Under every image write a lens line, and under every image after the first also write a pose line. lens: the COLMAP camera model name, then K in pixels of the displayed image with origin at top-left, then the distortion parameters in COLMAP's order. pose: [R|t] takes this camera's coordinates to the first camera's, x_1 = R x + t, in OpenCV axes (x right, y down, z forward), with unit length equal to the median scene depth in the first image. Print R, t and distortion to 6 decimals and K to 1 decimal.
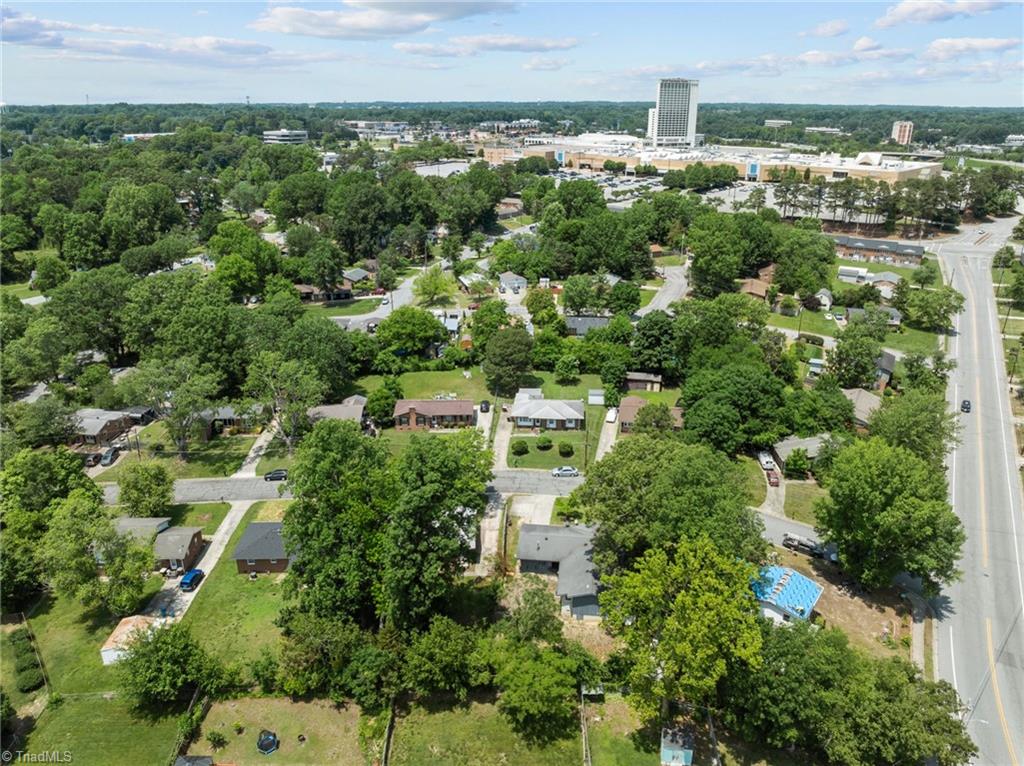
lens RADIAL K [[727.9, 0, 512.0], [0, 727.9, 383.0], [0, 0, 1]] dist [-0.032079, -0.007674]
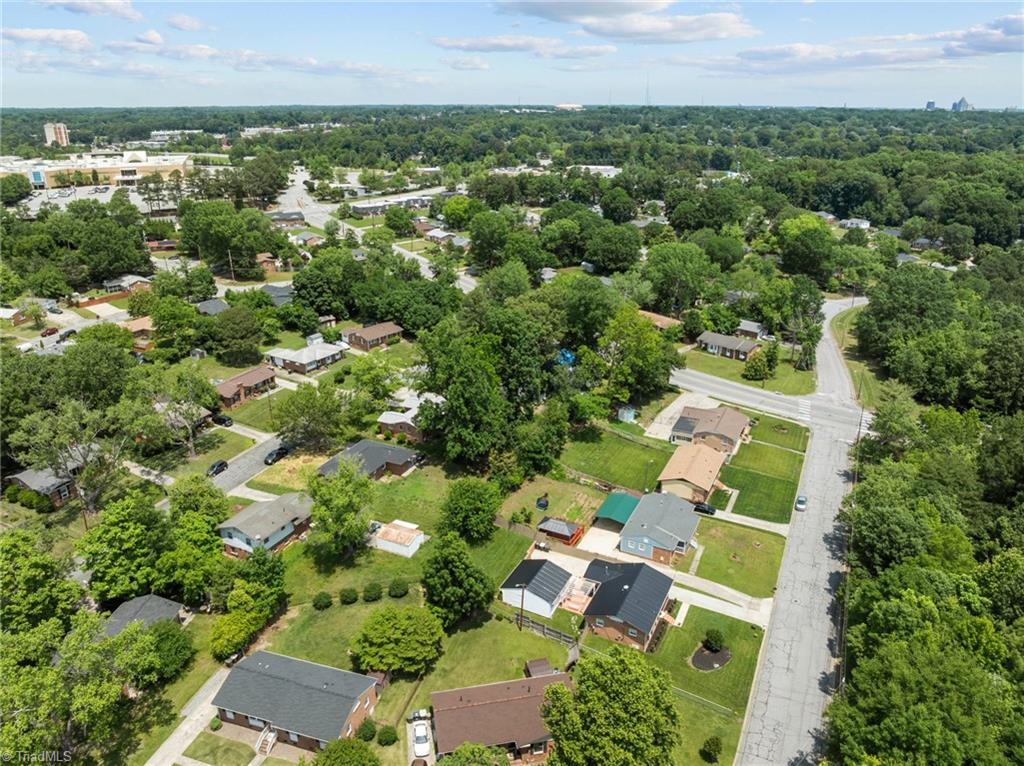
lens RADIAL K [[727.9, 0, 512.0], [0, 727.9, 383.0], [0, 0, 1]] dist [-0.032079, -0.007674]
pose [[0.448492, -0.322367, 0.833627, -0.272668], [0.323537, 0.927995, 0.184797, -0.011540], [-0.833174, 0.186829, 0.520496, 0.027563]]
